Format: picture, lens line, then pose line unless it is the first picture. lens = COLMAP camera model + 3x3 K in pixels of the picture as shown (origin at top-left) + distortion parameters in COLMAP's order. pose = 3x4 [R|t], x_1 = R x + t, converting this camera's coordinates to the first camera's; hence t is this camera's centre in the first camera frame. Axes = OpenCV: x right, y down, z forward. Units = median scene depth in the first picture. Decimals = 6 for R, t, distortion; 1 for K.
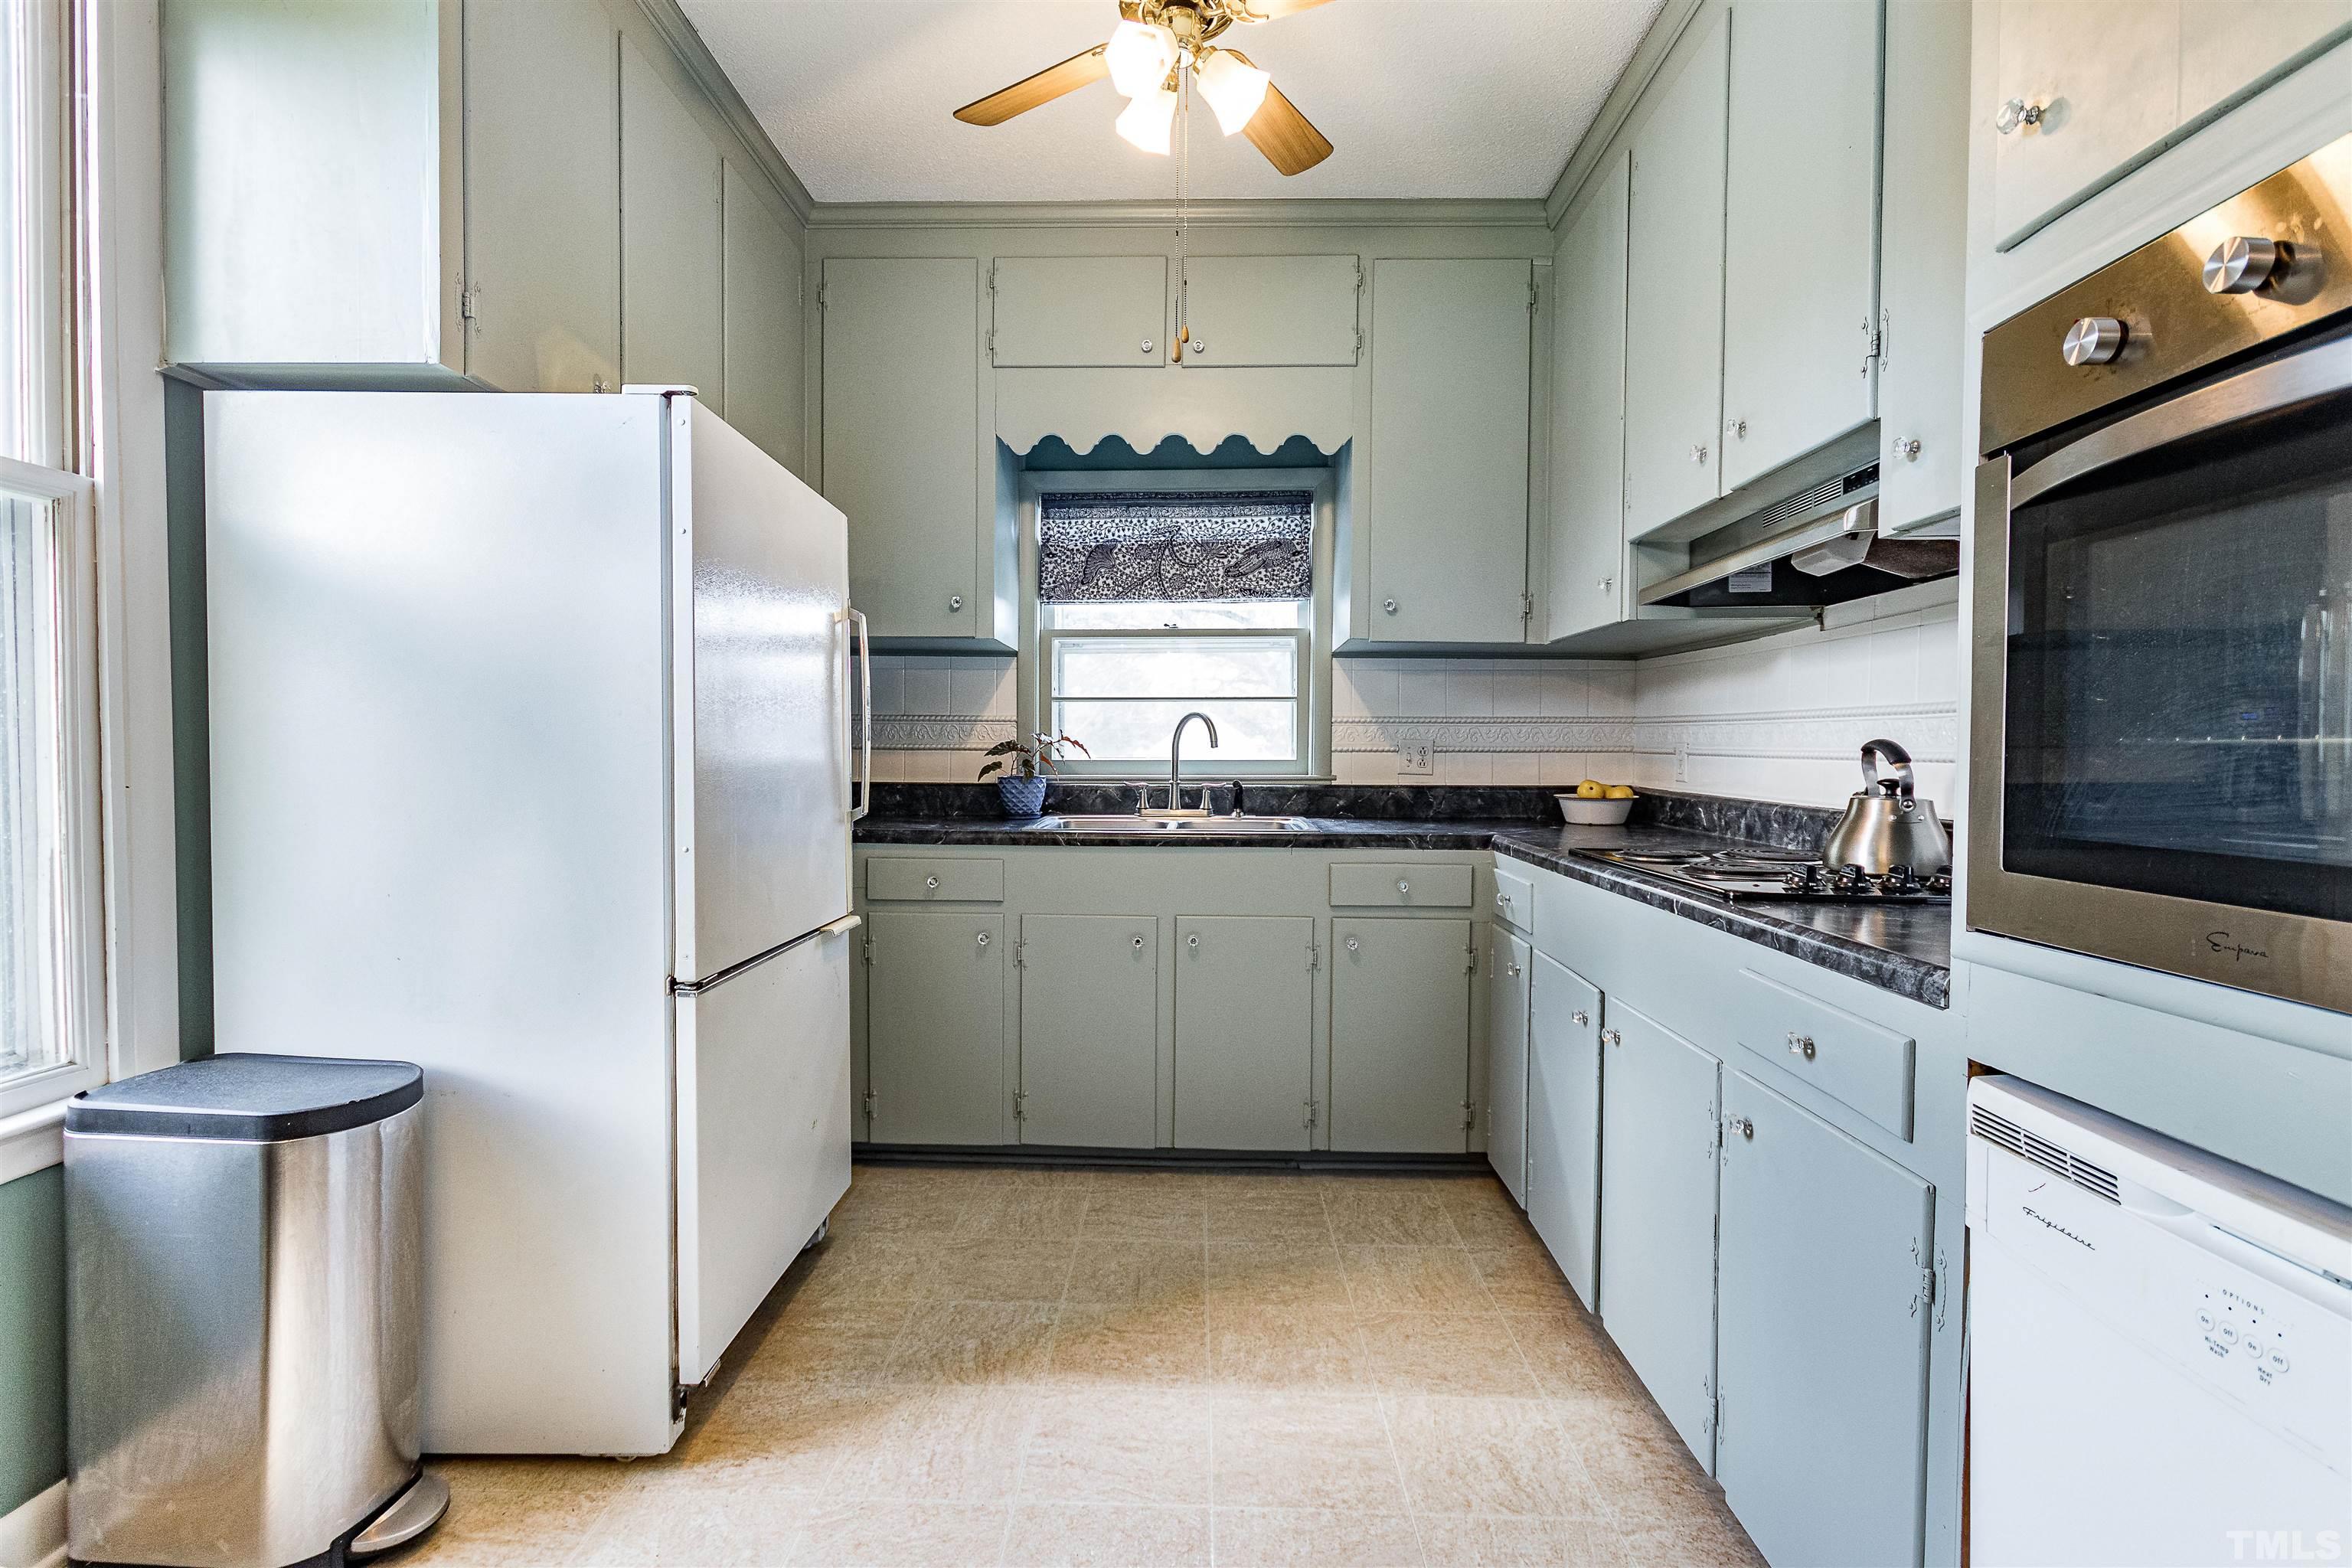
lens RADIAL K [[1083.0, 0, 1180.6], [0, 1083.0, 784.7], [0, 0, 1]] dist [0.000667, -0.001020]
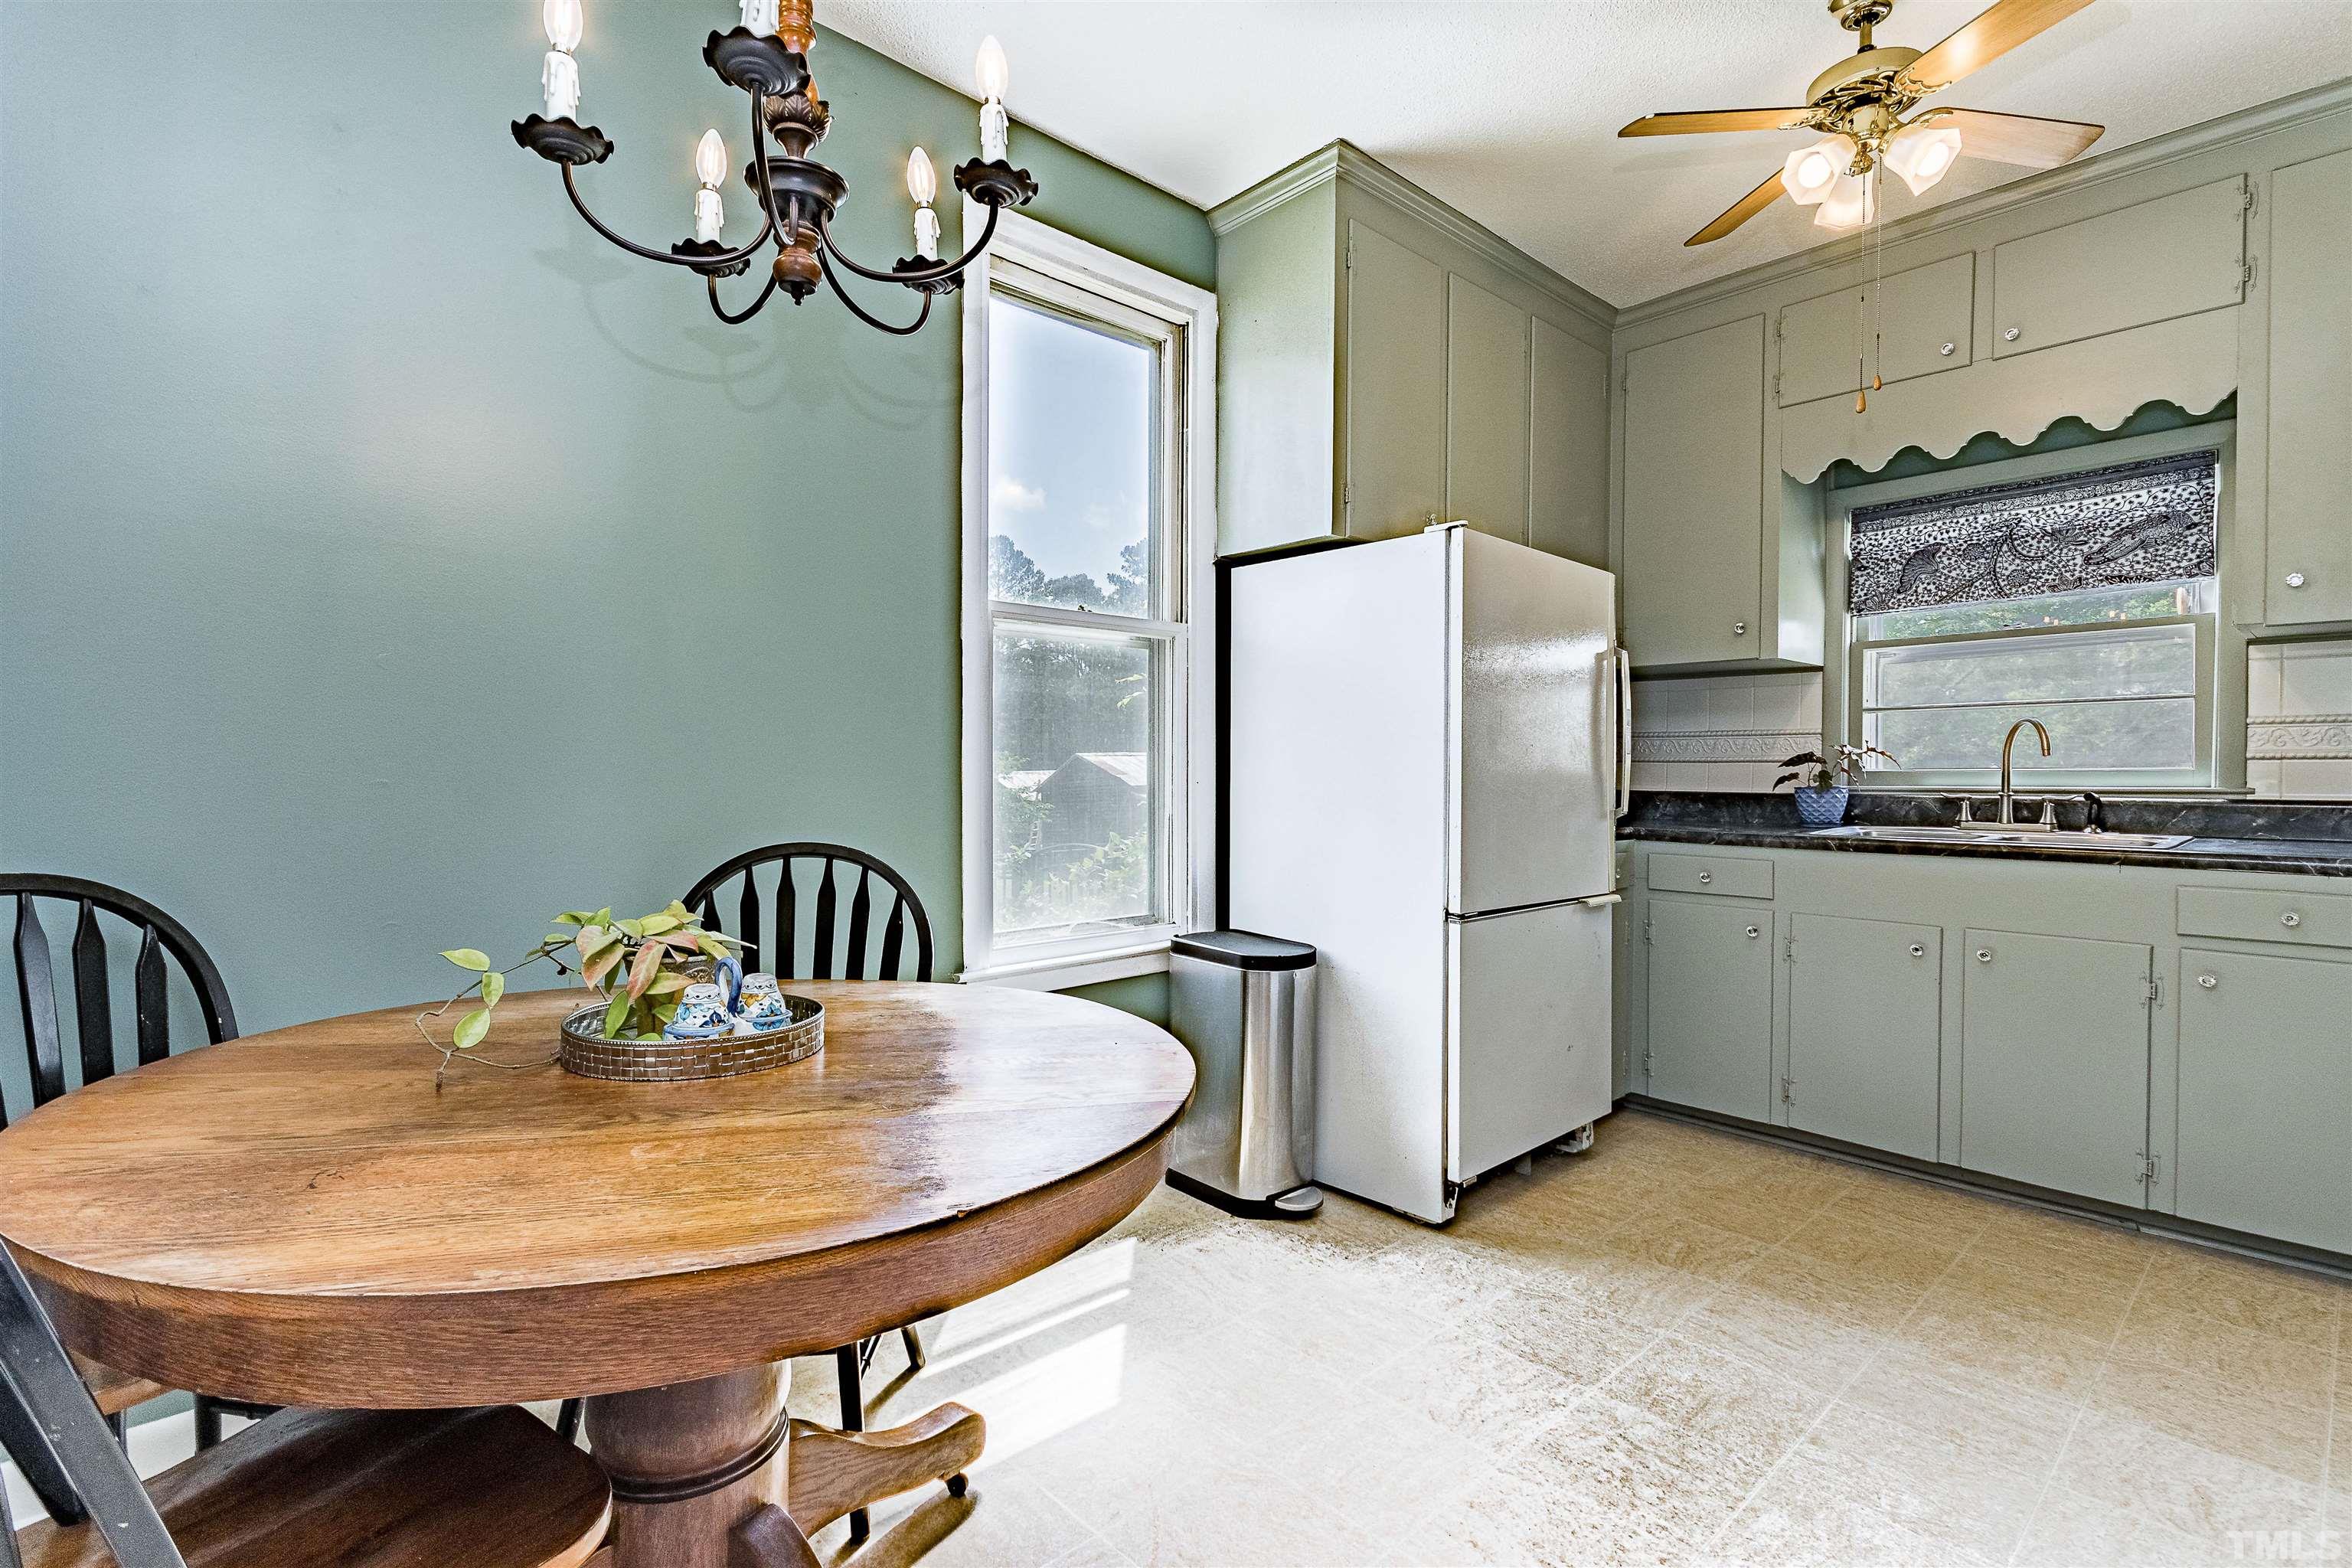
lens RADIAL K [[1083.0, 0, 1180.7], [0, 1083.0, 783.6], [0, 0, 1]] dist [0.000667, -0.001020]
pose [[0.690362, 0.004389, -0.723451, 0.199884], [-0.017309, 0.999796, -0.010452, 0.011963], [0.723257, 0.019737, 0.690297, -0.174920]]
